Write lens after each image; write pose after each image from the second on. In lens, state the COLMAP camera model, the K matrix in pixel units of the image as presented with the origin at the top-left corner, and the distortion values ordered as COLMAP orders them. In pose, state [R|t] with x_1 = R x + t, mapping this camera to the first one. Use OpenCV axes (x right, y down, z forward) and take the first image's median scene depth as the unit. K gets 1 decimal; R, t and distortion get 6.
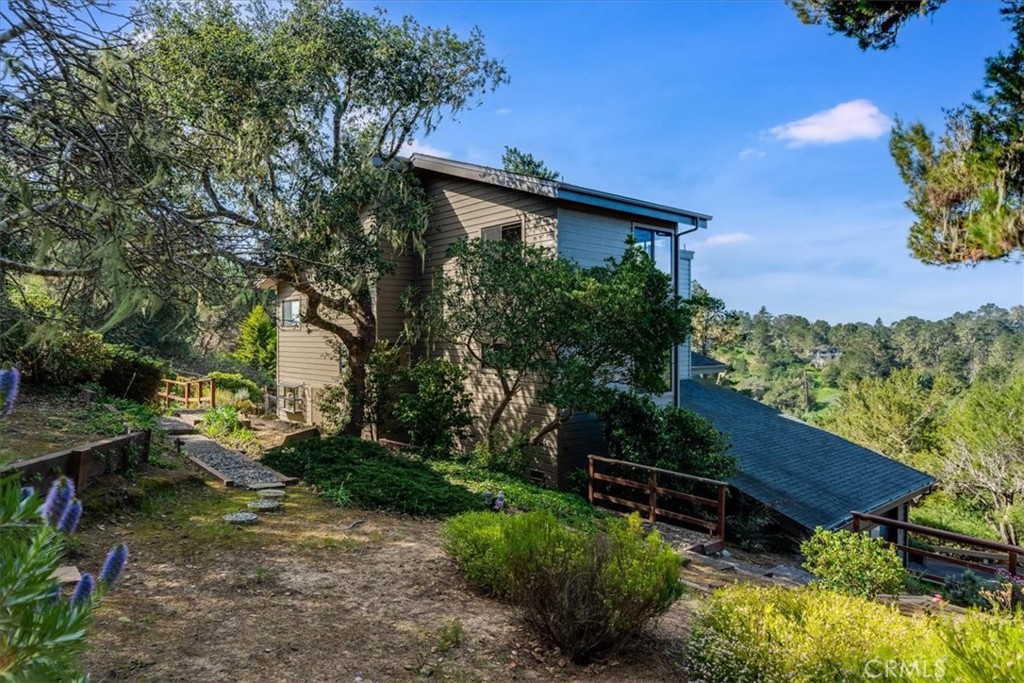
lens RADIAL K [[636.4, 0, 509.6], [0, 636.4, 339.5], [0, 0, 1]] dist [0.005886, 0.001313]
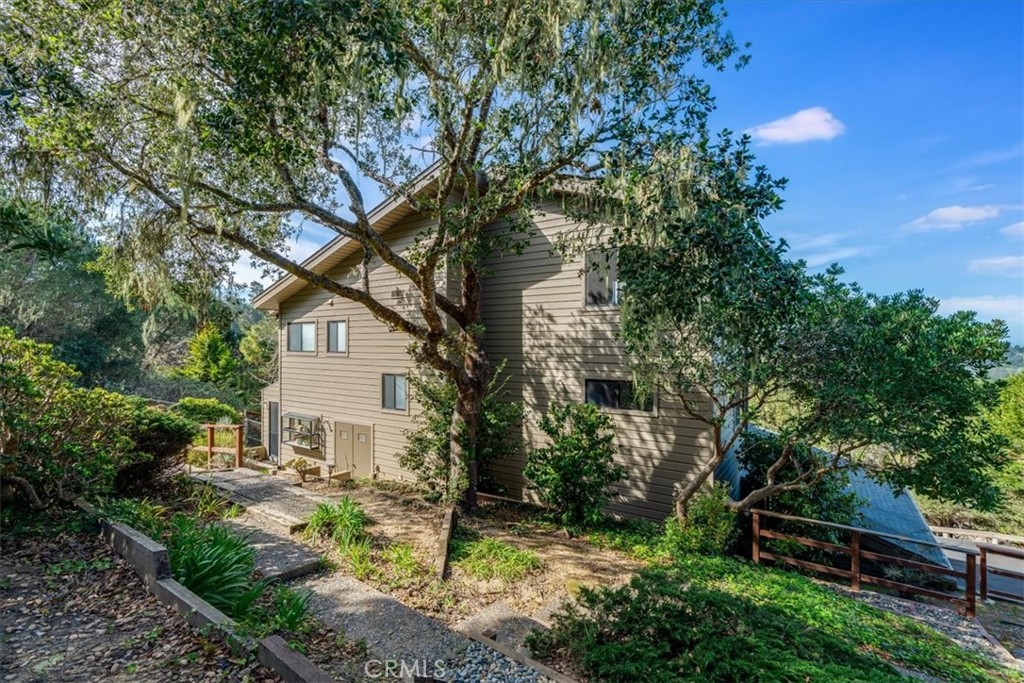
lens RADIAL K [[467.6, 0, 513.5], [0, 467.6, 343.8], [0, 0, 1]] dist [-0.002956, 0.000239]
pose [[0.964279, 0.003051, 0.264872, -0.340490], [-0.001879, 0.999987, -0.004678, -0.043275], [-0.264882, 0.004013, 0.964272, 0.418625]]
